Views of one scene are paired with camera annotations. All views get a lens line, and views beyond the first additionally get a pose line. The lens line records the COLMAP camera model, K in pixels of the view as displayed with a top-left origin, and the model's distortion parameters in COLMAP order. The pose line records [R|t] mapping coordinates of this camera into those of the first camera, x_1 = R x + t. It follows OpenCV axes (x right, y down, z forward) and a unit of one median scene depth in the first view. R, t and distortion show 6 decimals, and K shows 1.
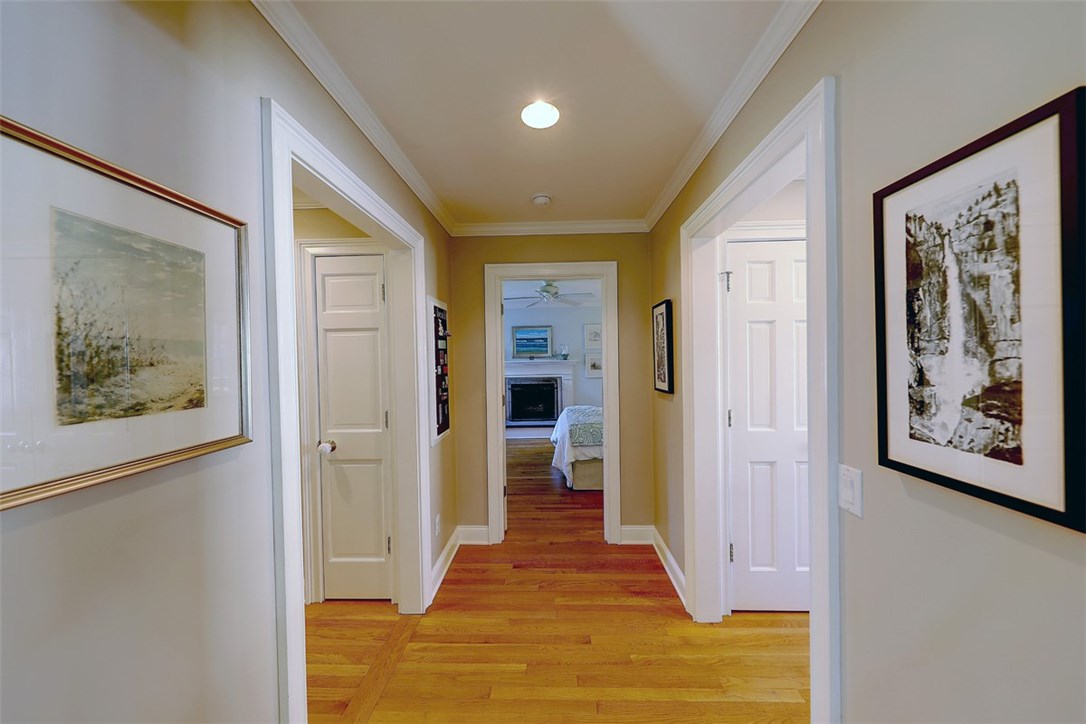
lens RADIAL K [[354.3, 0, 540.6], [0, 354.3, 360.7], [0, 0, 1]] dist [0.009688, -0.000458]
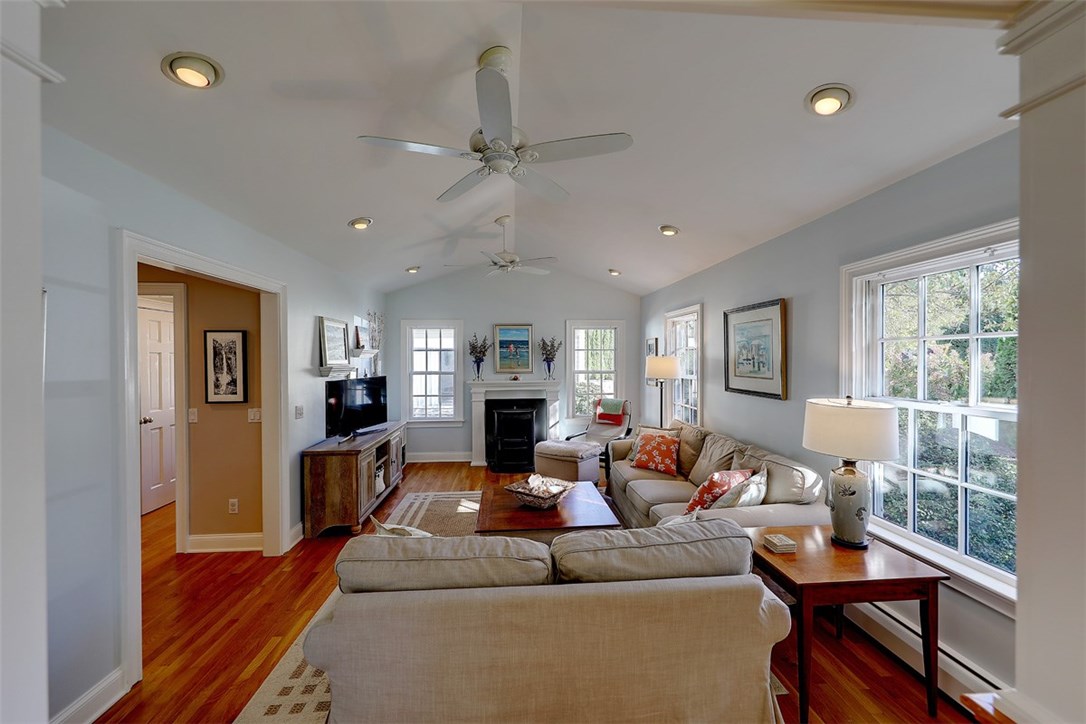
lens RADIAL K [[430.9, 0, 539.1], [0, 430.9, 362.1], [0, 0, 1]] dist [0.013449, 0.000008]
pose [[-0.107933, 0.003009, 0.994154, -3.885152], [0.012962, 0.999915, -0.001619, -0.086140], [-0.994074, 0.012712, -0.107963, -1.940991]]
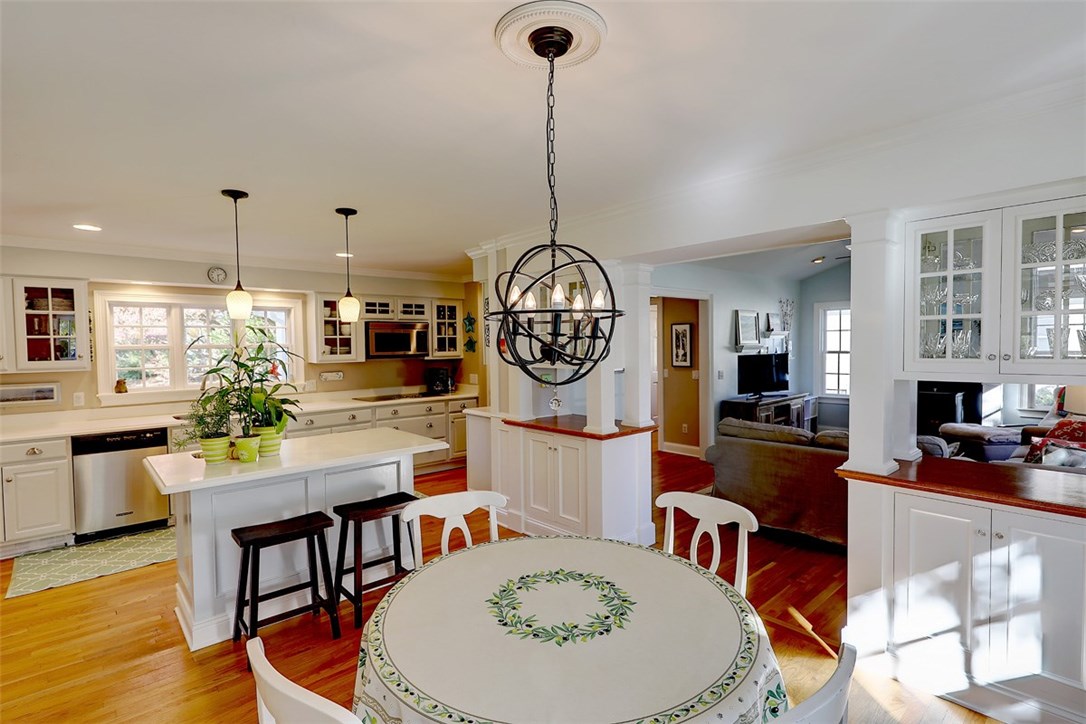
lens RADIAL K [[517.9, 0, 533.5], [0, 517.9, 364.2], [0, 0, 1]] dist [0.003501, -0.000922]
pose [[0.719082, -0.027430, 0.694384, -7.144169], [0.011070, 0.999546, 0.028021, -0.036642], [-0.694837, -0.012462, 0.719059, -3.874284]]
